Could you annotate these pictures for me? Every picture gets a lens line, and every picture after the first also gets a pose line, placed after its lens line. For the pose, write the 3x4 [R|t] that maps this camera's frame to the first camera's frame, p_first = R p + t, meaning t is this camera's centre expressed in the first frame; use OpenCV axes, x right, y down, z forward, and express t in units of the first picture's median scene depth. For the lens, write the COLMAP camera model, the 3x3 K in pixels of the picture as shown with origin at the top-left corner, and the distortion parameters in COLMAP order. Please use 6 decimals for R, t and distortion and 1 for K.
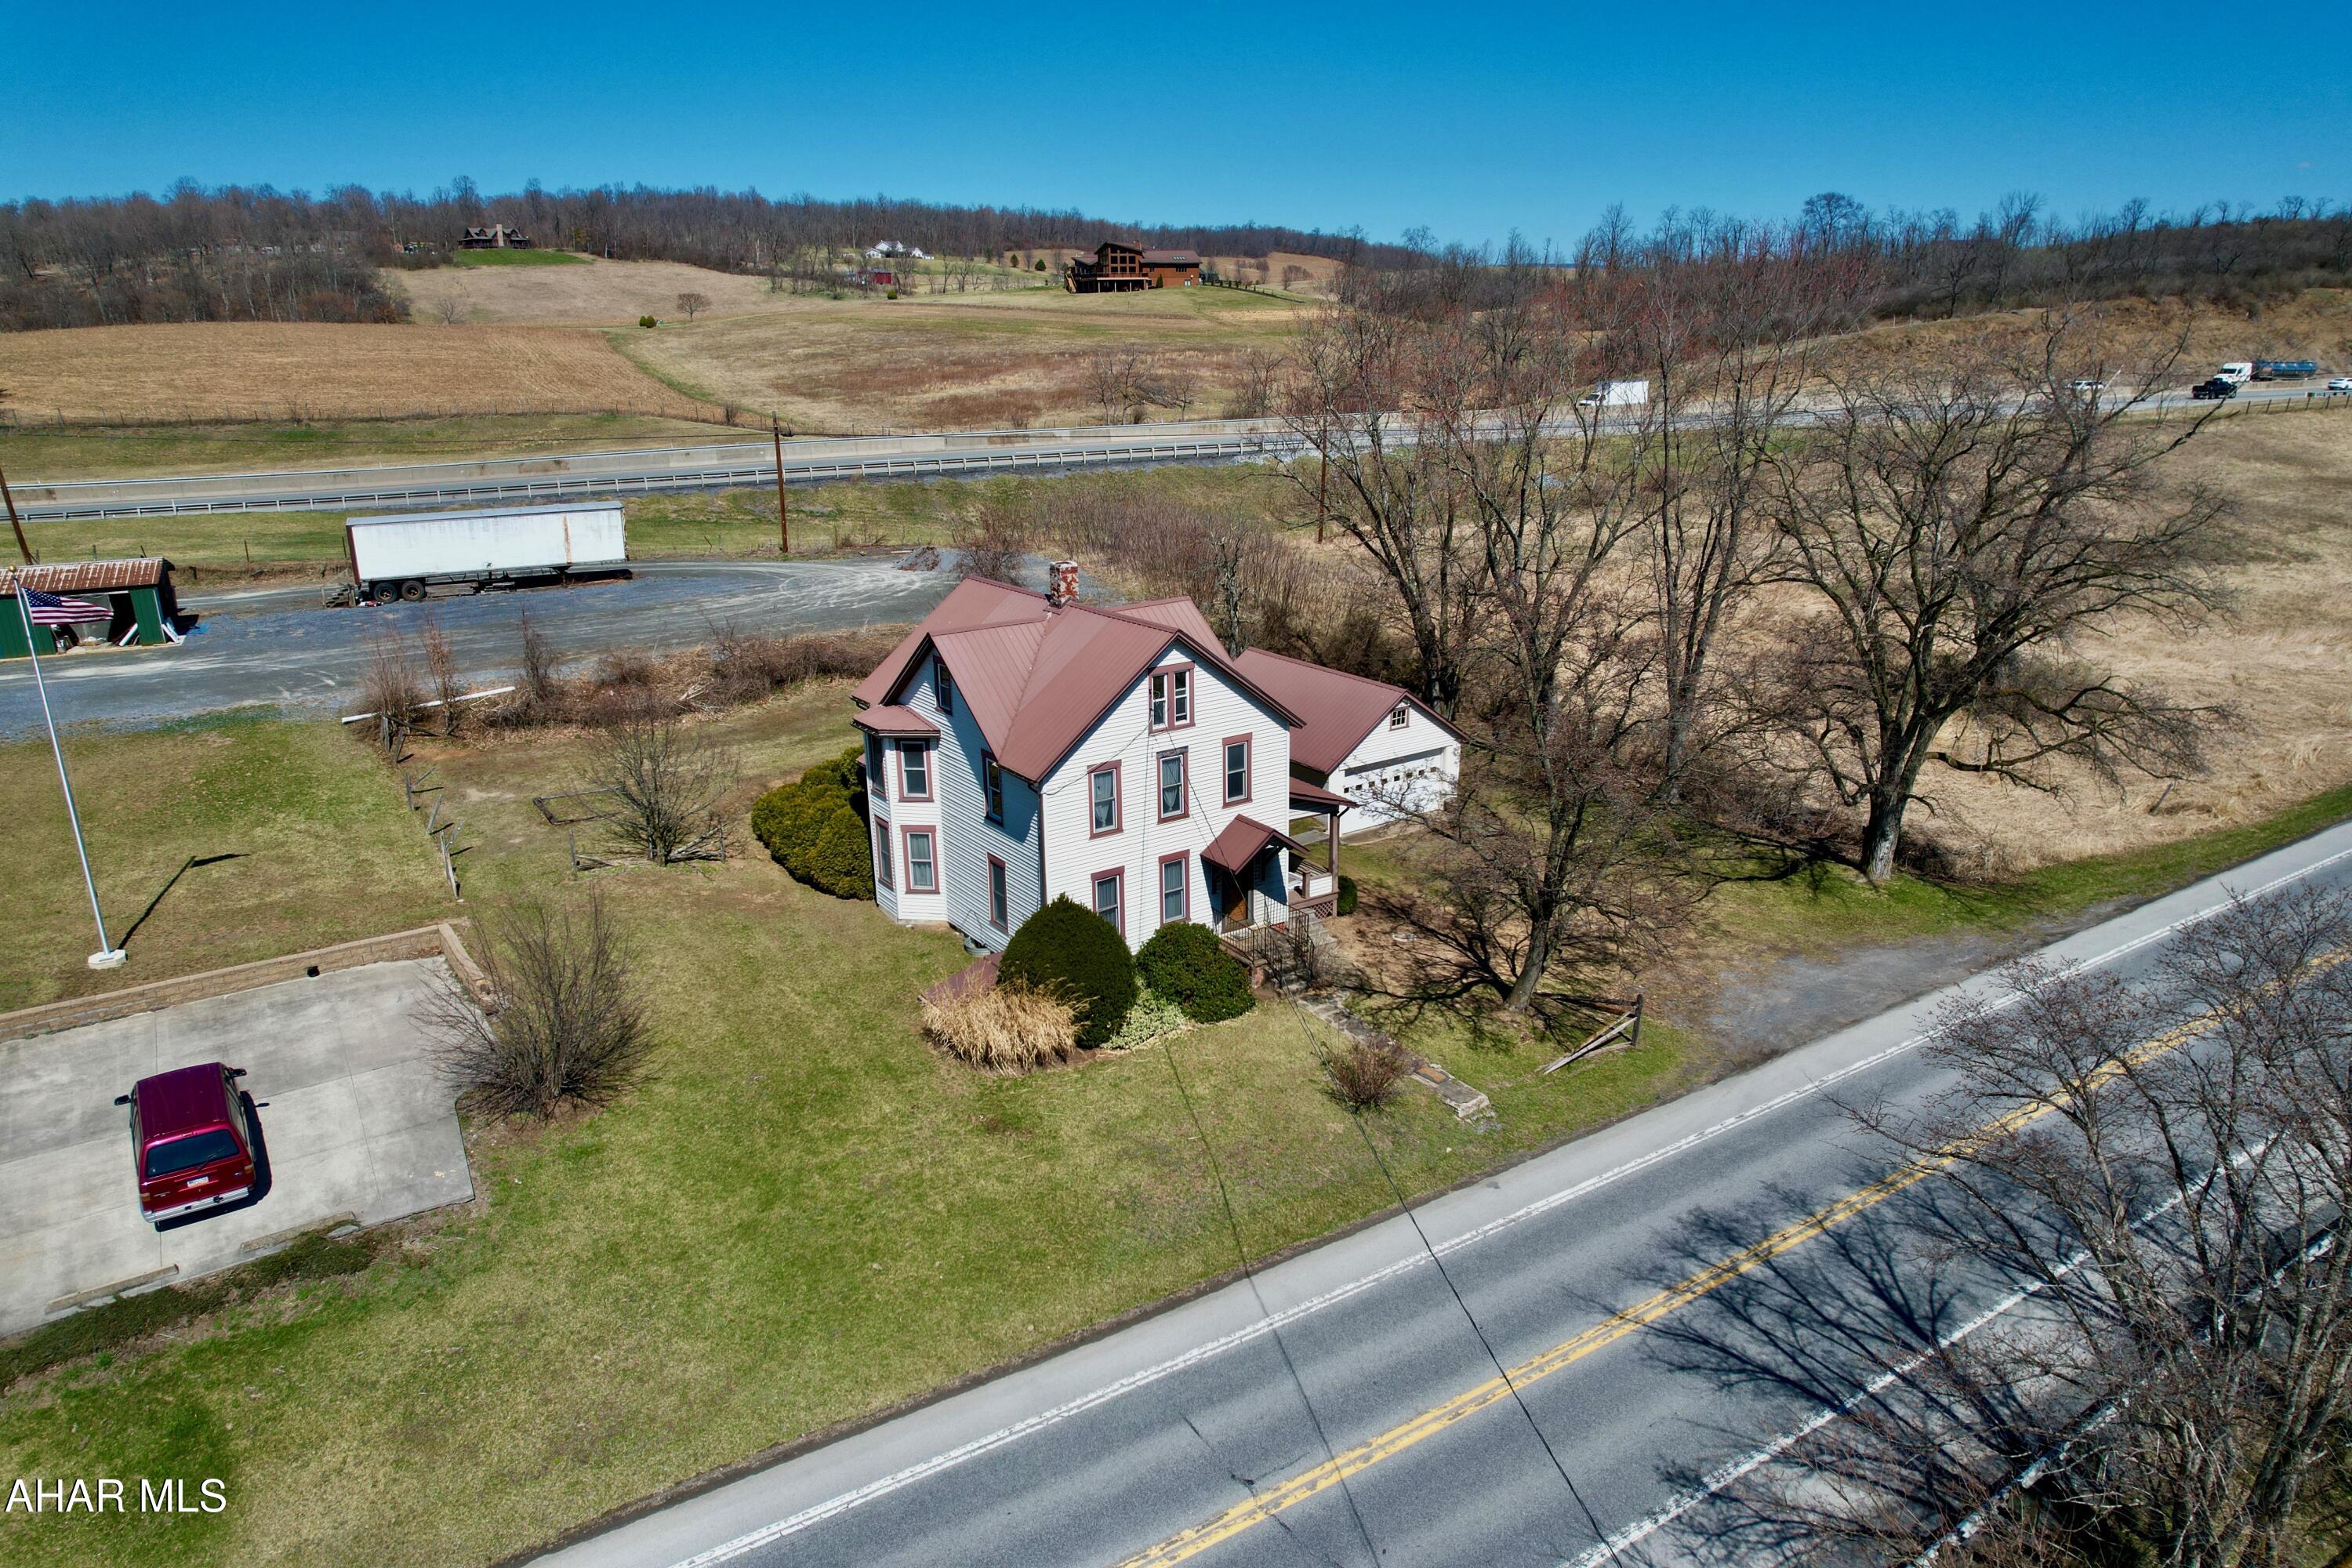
lens RADIAL K [[1494.9, 0, 1191.9], [0, 1494.9, 783.3], [0, 0, 1]] dist [-0.082678, 0.072390]
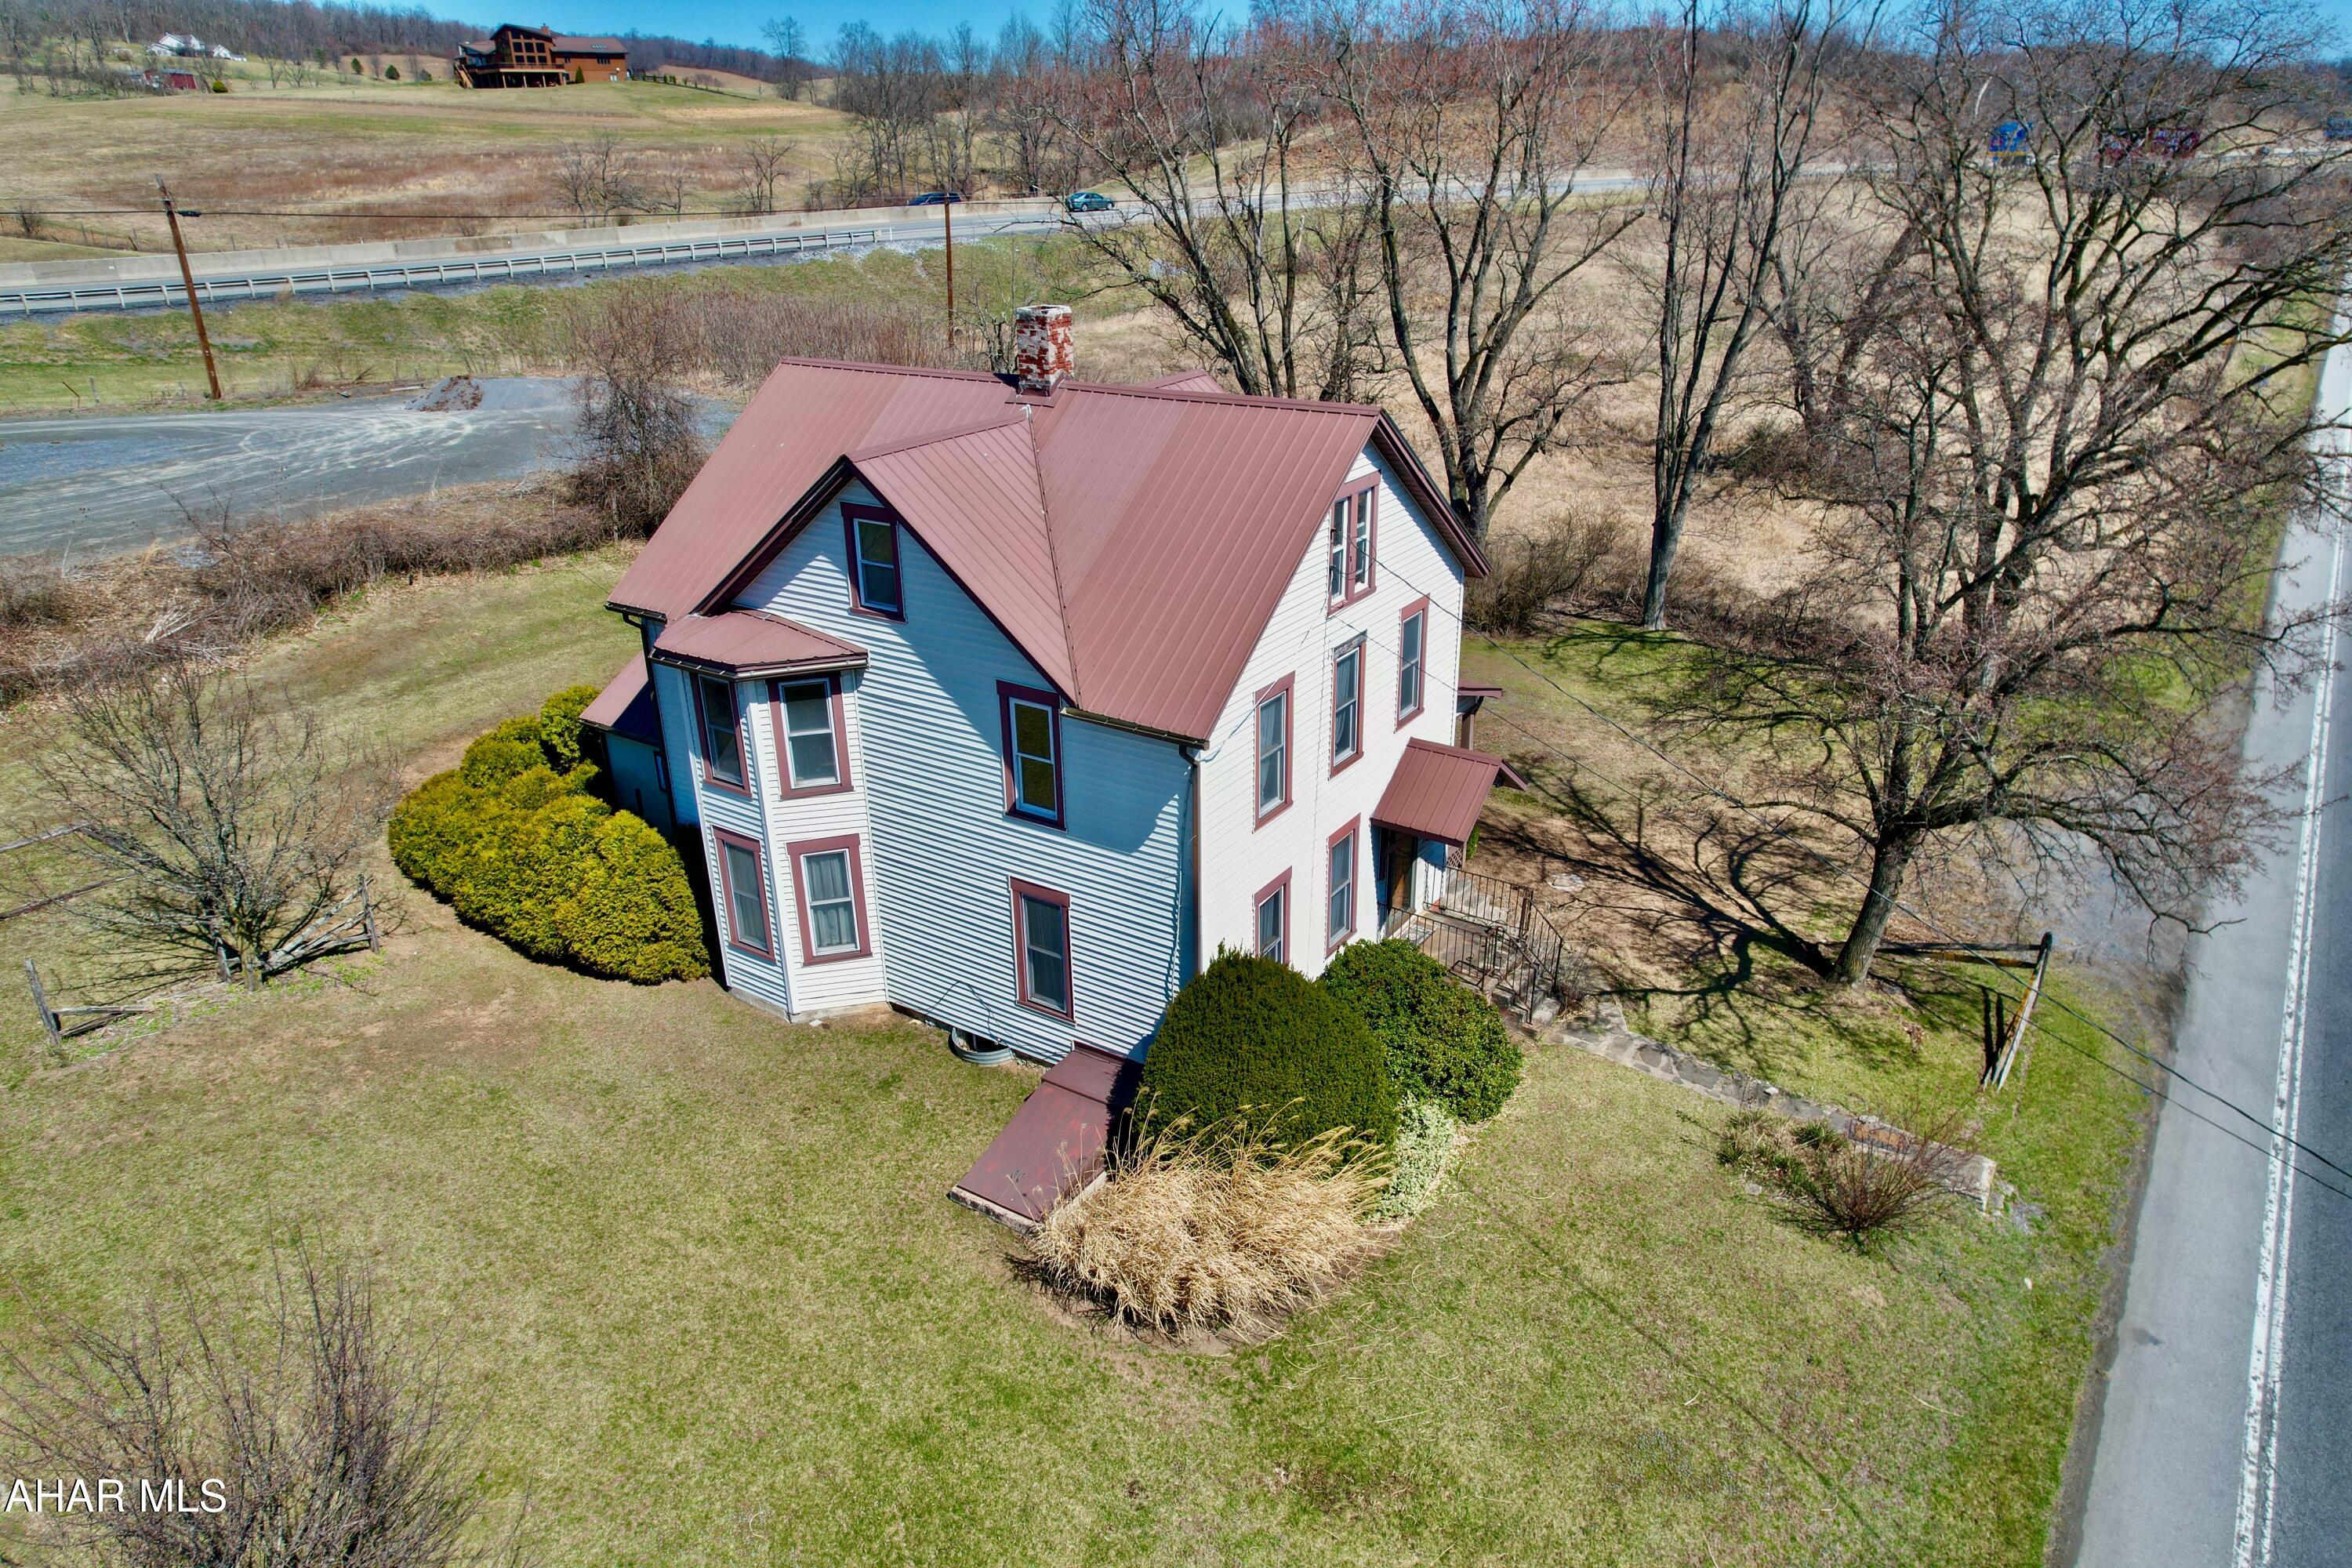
lens RADIAL K [[1499.2, 0, 1181.1], [0, 1499.2, 784.8], [0, 0, 1]] dist [-0.086687, 0.079816]
pose [[0.934398, -0.144483, 0.325616, -0.213631], [0.108881, 0.986148, 0.125126, -0.038054], [-0.339185, -0.081464, 0.937186, 0.431717]]
